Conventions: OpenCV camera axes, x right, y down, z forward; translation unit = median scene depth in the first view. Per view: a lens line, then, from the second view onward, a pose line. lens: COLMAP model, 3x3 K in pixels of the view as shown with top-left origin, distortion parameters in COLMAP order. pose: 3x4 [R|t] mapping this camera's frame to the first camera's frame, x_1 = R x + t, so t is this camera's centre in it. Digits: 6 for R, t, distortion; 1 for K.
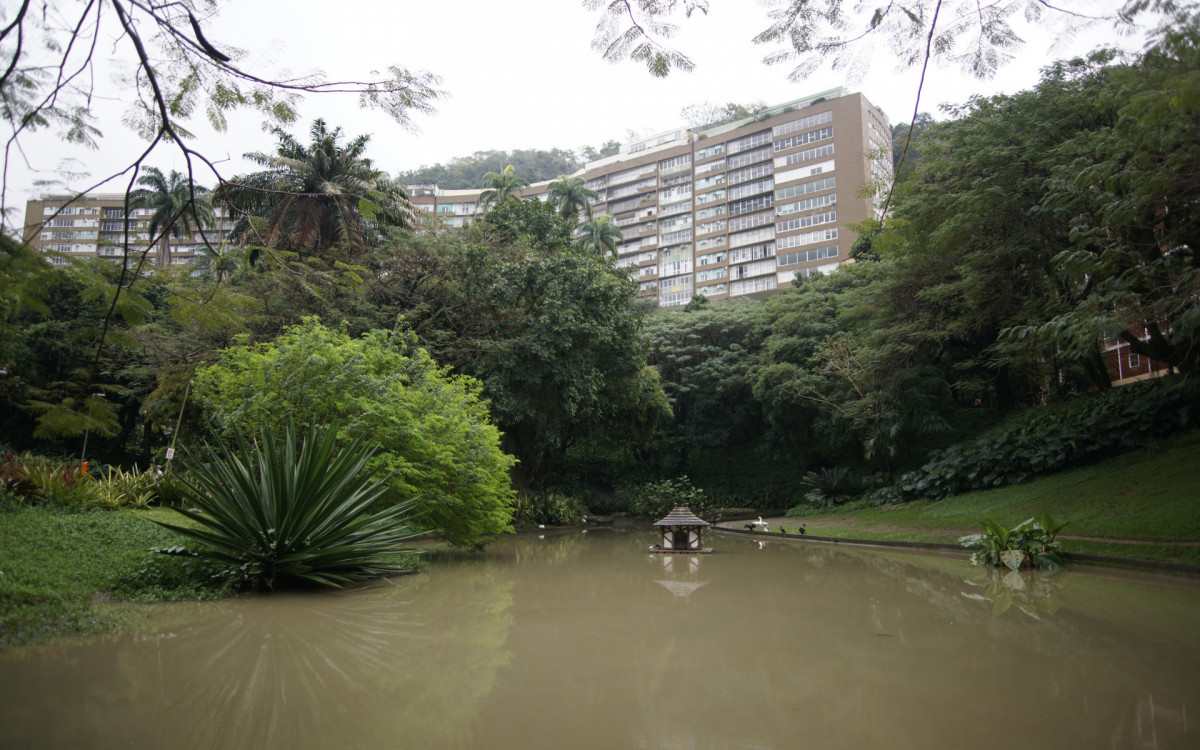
lens RADIAL K [[841.3, 0, 589.7], [0, 841.3, 362.5], [0, 0, 1]] dist [-0.055567, 0.051202]
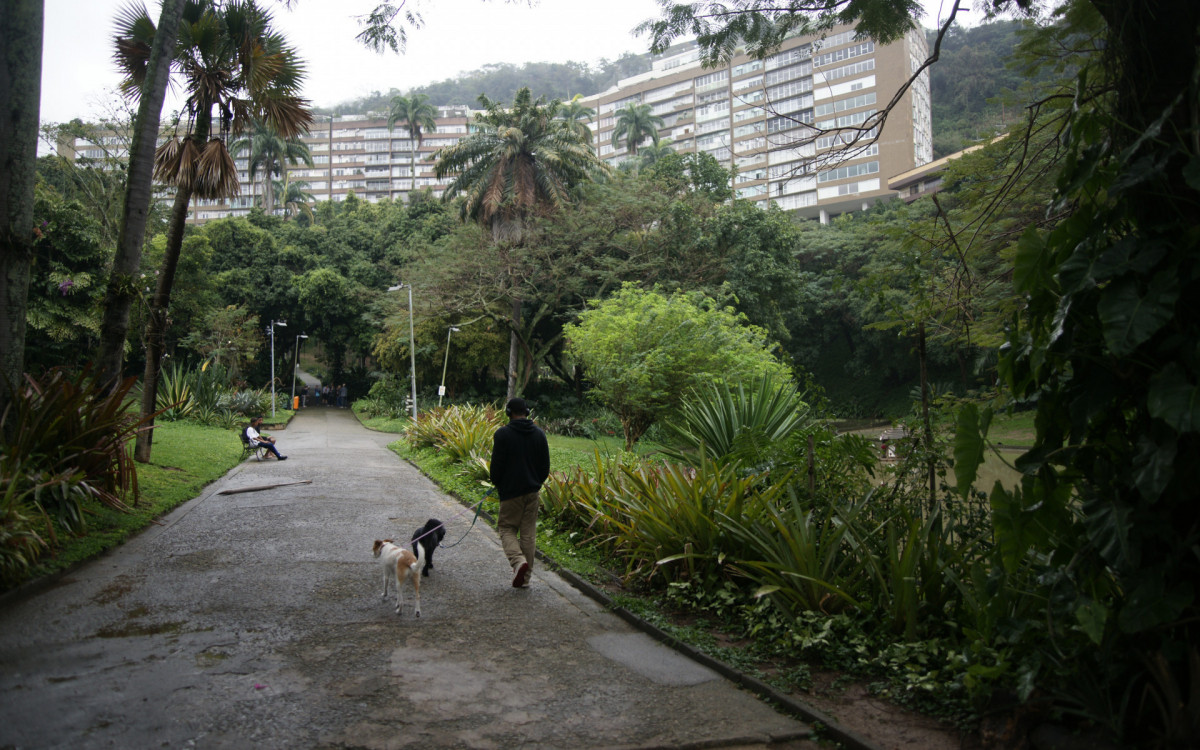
lens RADIAL K [[841.3, 0, 596.7], [0, 841.3, 362.0], [0, 0, 1]] dist [-0.055567, 0.051202]
pose [[0.999651, -0.025561, 0.006737, -0.202528], [0.024720, 0.994251, 0.104180, -0.034358], [-0.009361, -0.103977, 0.994536, -0.126370]]
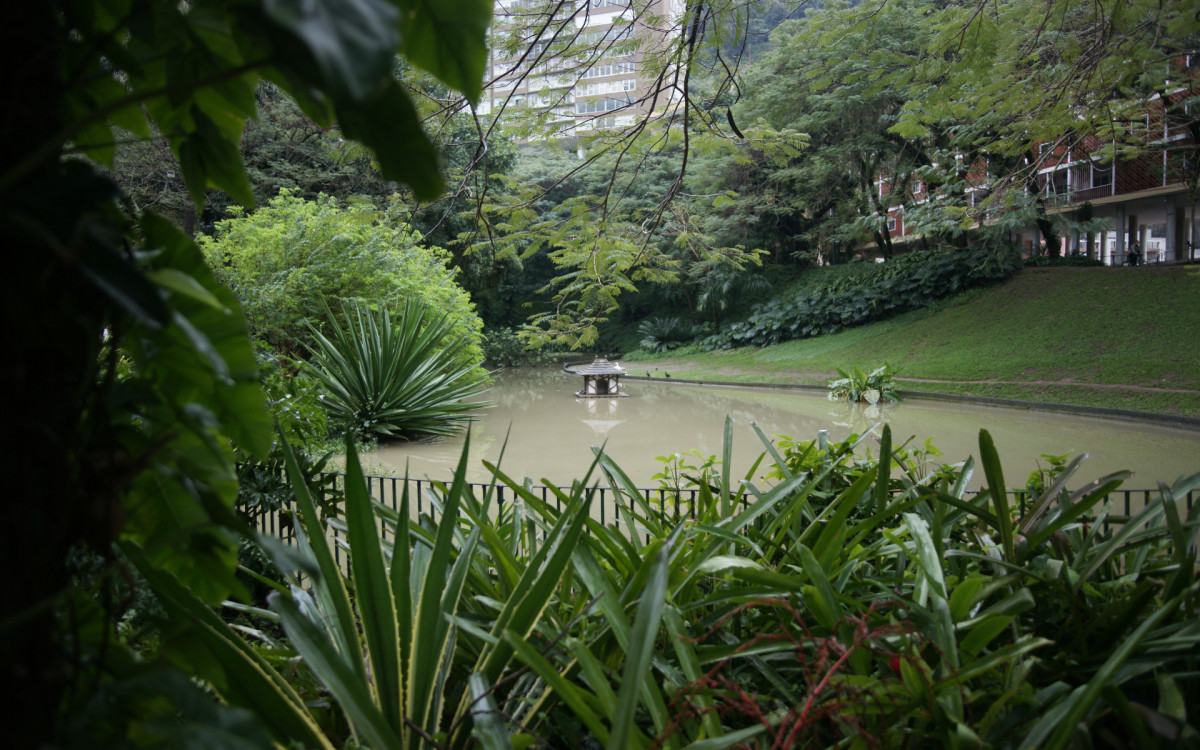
lens RADIAL K [[841.3, 0, 605.6], [0, 841.3, 369.2], [0, 0, 1]] dist [-0.055567, 0.051202]
pose [[0.957945, -0.021027, 0.286182, -0.131897], [-0.035563, 0.980923, 0.191116, -0.023703], [-0.284741, -0.193257, 0.938922, -0.068361]]
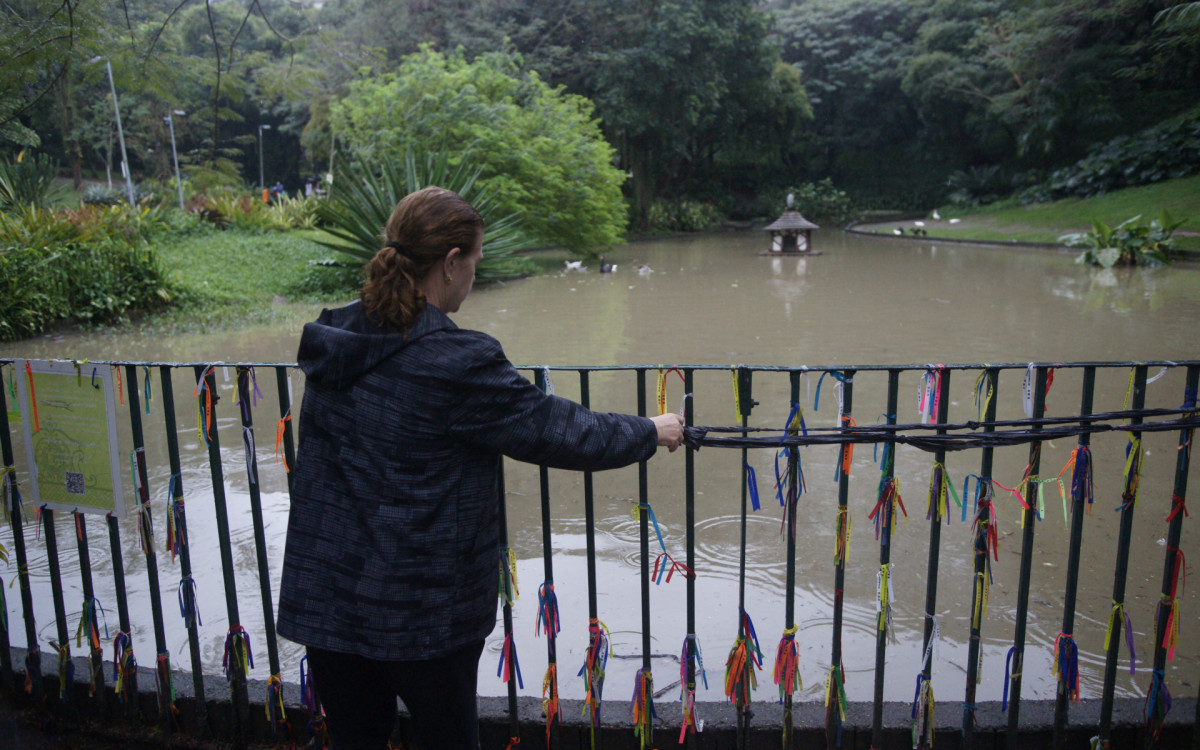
lens RADIAL K [[841.3, 0, 584.0], [0, 841.3, 363.4], [0, 0, 1]] dist [-0.055567, 0.051202]
pose [[0.980797, 0.004142, -0.194985, 0.035329], [0.062209, 0.940906, 0.332907, -0.007246], [0.184842, -0.338644, 0.922580, -0.039215]]
